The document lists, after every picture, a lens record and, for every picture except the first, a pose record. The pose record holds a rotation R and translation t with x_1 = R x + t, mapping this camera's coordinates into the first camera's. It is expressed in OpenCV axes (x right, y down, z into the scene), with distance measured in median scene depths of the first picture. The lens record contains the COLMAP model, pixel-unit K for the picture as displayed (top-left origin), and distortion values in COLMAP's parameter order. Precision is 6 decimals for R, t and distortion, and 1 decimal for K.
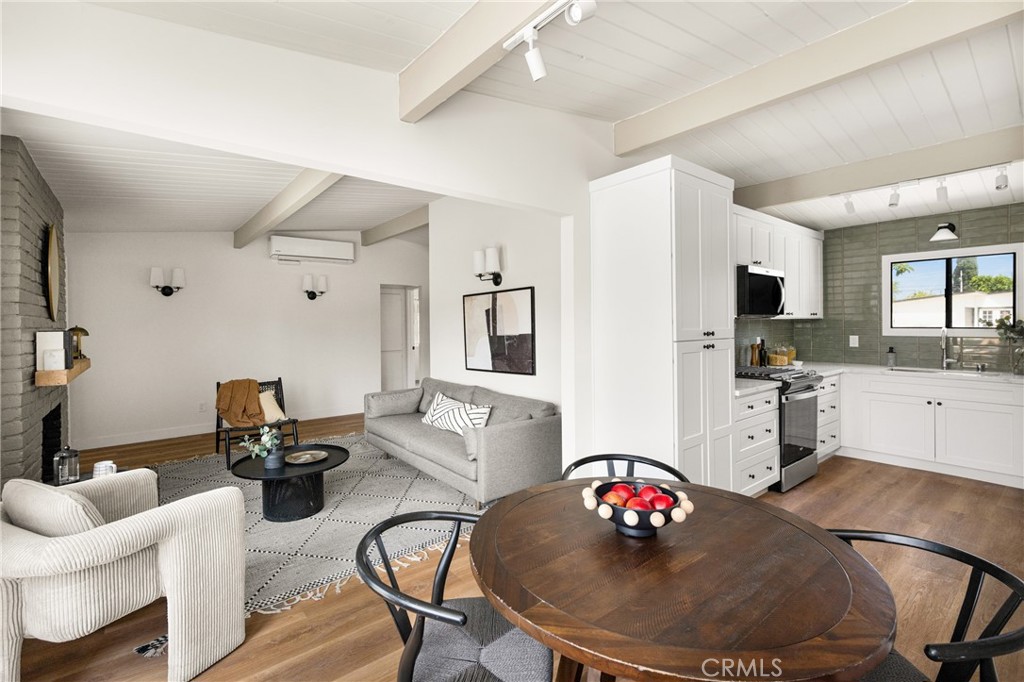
lens RADIAL K [[457.1, 0, 483.3], [0, 457.1, 325.7], [0, 0, 1]] dist [0.001293, 0.000985]
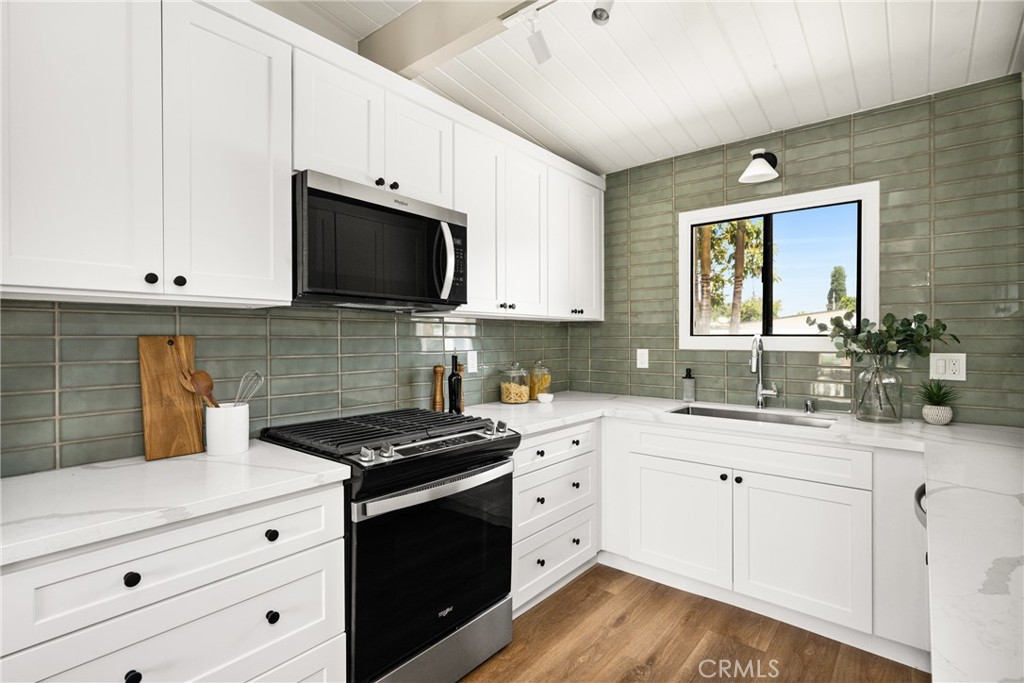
lens RADIAL K [[477.0, 0, 512.9], [0, 477.0, 339.1], [0, 0, 1]] dist [0.004335, -0.000141]
pose [[0.977759, 0.007034, 0.209612, 0.589618], [-0.006216, 0.999970, -0.004561, 0.014615], [-0.209638, 0.003156, 0.977774, 0.490525]]
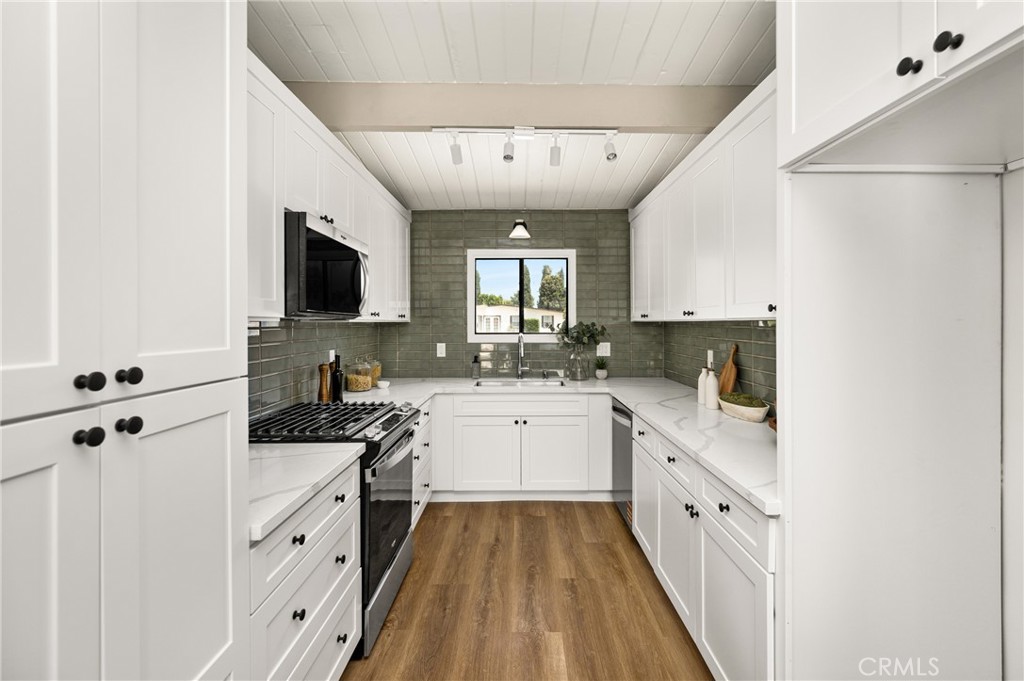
lens RADIAL K [[440.8, 0, 507.5], [0, 440.8, 322.2], [0, 0, 1]] dist [0.004584, 0.000187]
pose [[0.625206, 0.009277, 0.780405, 0.304190], [0.001090, 0.999918, -0.012759, -0.006438], [-0.780459, 0.008828, 0.625144, 0.471779]]
